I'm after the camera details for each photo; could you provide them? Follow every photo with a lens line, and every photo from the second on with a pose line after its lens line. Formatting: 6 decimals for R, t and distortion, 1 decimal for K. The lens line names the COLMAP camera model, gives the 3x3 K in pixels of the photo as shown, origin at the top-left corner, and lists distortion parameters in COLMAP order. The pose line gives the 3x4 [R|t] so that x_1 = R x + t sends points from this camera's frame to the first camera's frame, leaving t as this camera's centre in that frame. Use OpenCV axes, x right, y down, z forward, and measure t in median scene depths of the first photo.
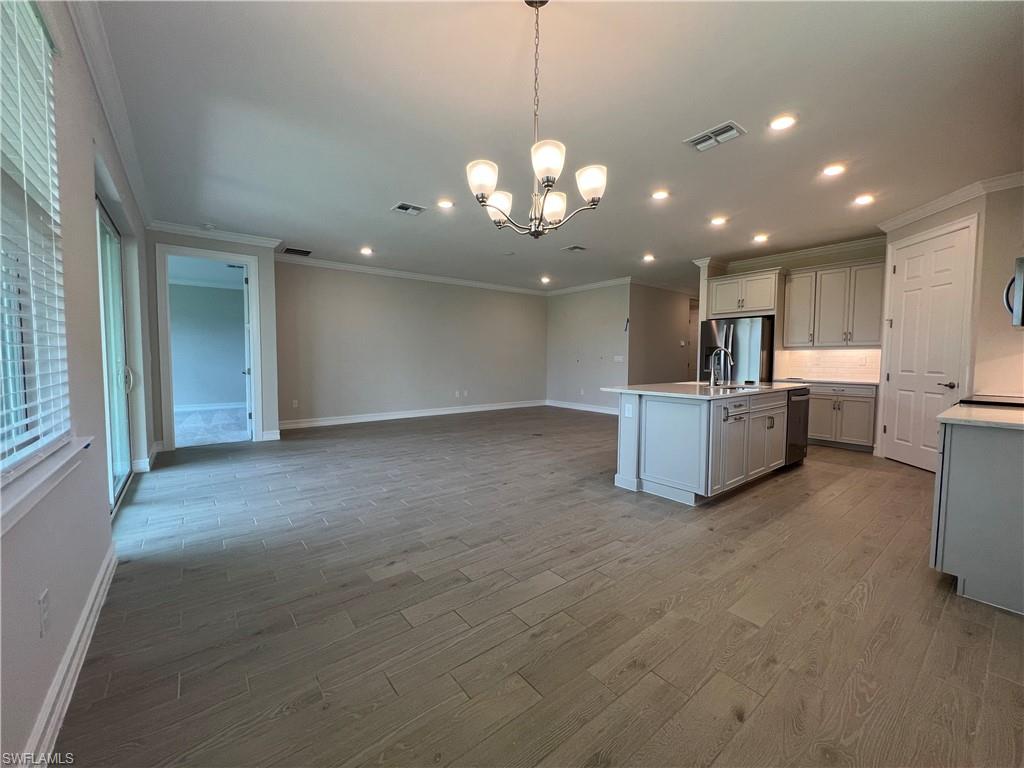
lens RADIAL K [[410.1, 0, 508.8], [0, 410.1, 381.5], [0, 0, 1]] dist [-0.013445, -0.000217]
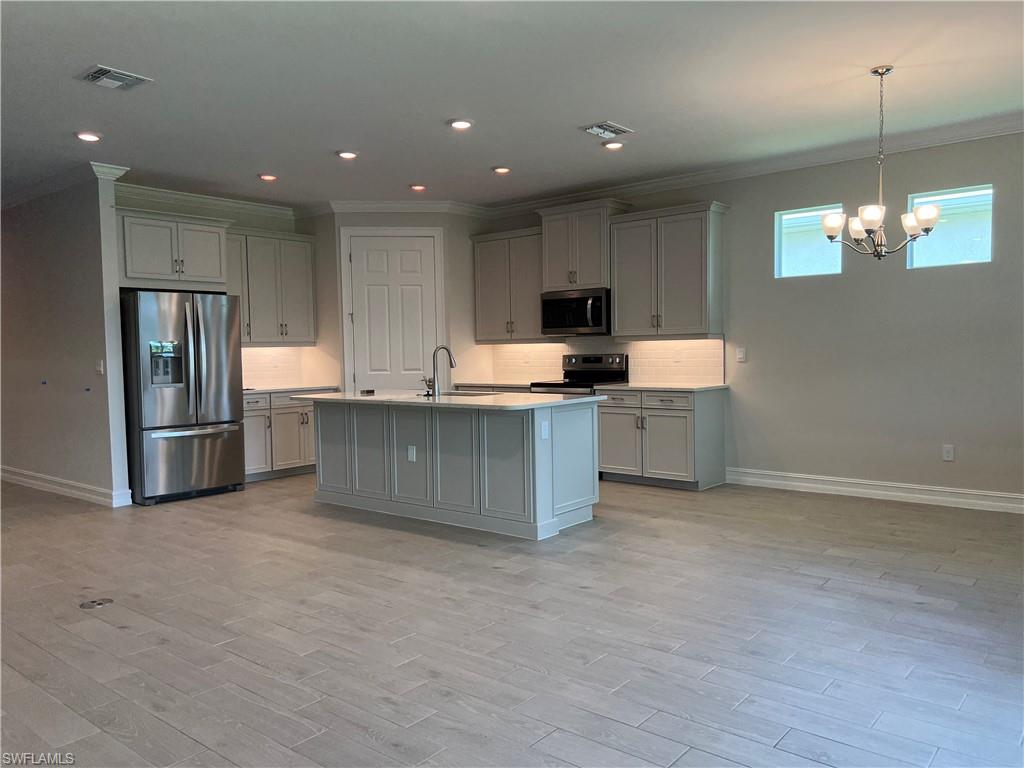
lens RADIAL K [[773.4, 0, 515.5], [0, 773.4, 389.2], [0, 0, 1]] dist [0.042358, -0.056718]
pose [[-0.224662, -0.053325, 0.972977, -1.023858], [0.072396, 0.994829, 0.071239, -0.104786], [-0.971744, 0.086444, -0.219639, 1.327214]]
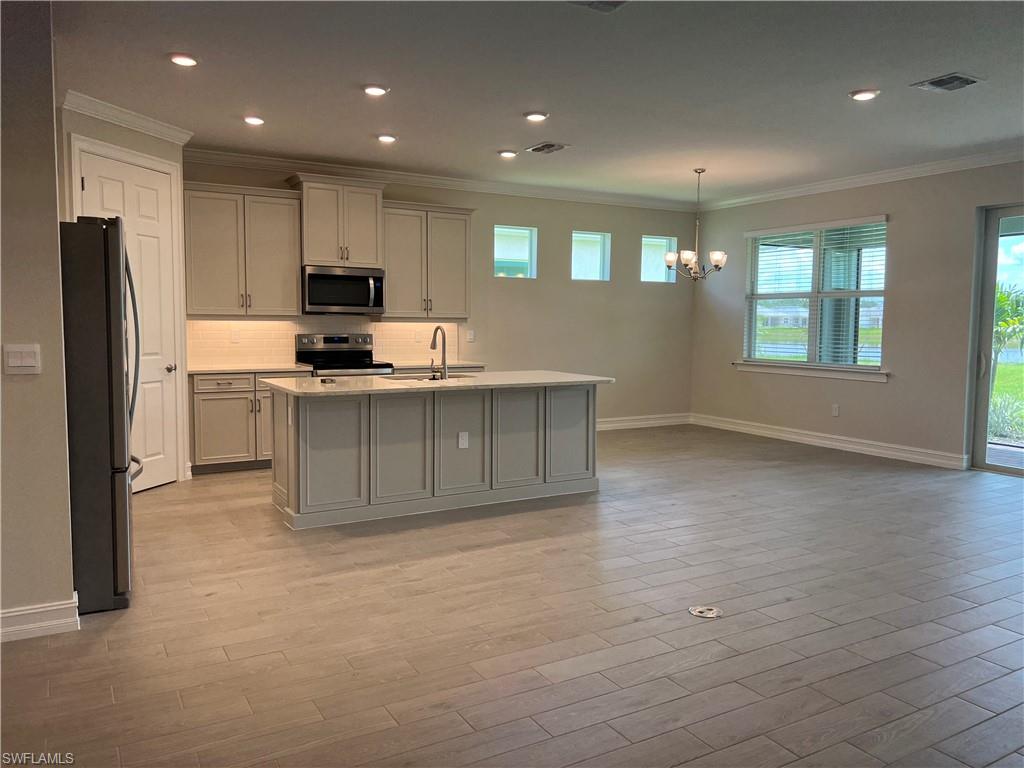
lens RADIAL K [[773.4, 0, 519.1], [0, 773.4, 387.0], [0, 0, 1]] dist [0.042358, -0.056718]
pose [[-0.992698, -0.027073, 0.117551, 0.247969], [-0.010263, 0.989911, 0.141317, -0.189437], [-0.120191, 0.139078, -0.982961, 2.613677]]
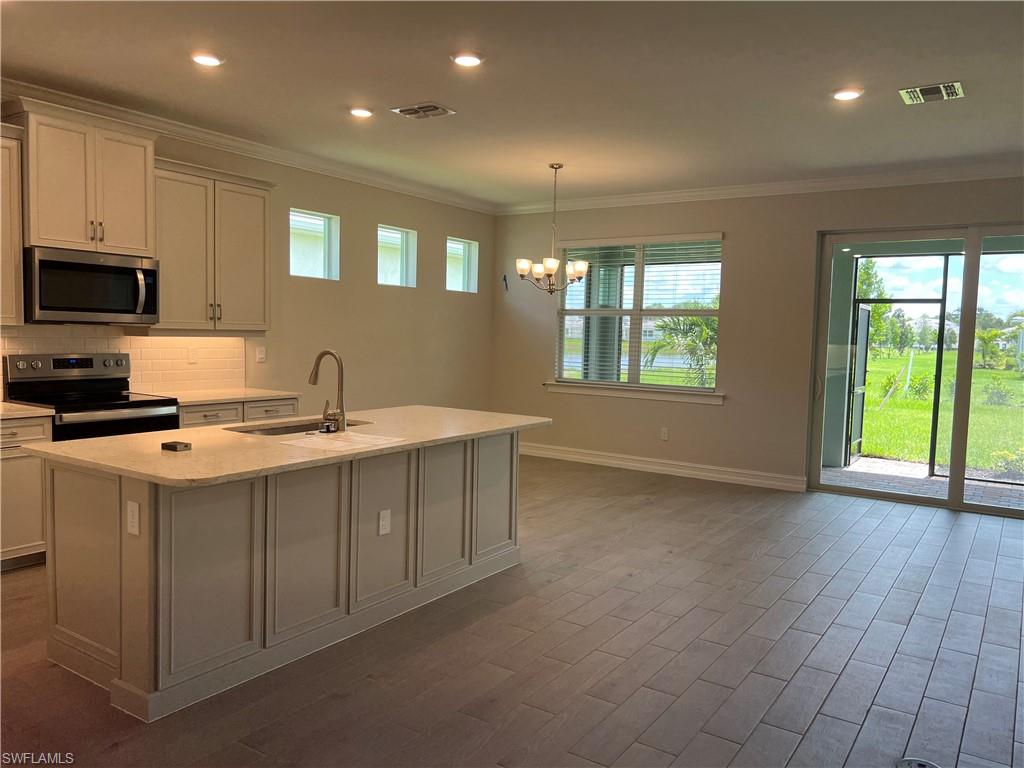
lens RADIAL K [[773.4, 0, 514.1], [0, 773.4, 388.0], [0, 0, 1]] dist [0.042358, -0.056718]
pose [[-0.943749, -0.009150, -0.330537, 0.694469], [-0.052270, 0.991177, 0.121805, -0.178609], [0.326506, 0.132230, -0.935900, 2.155247]]
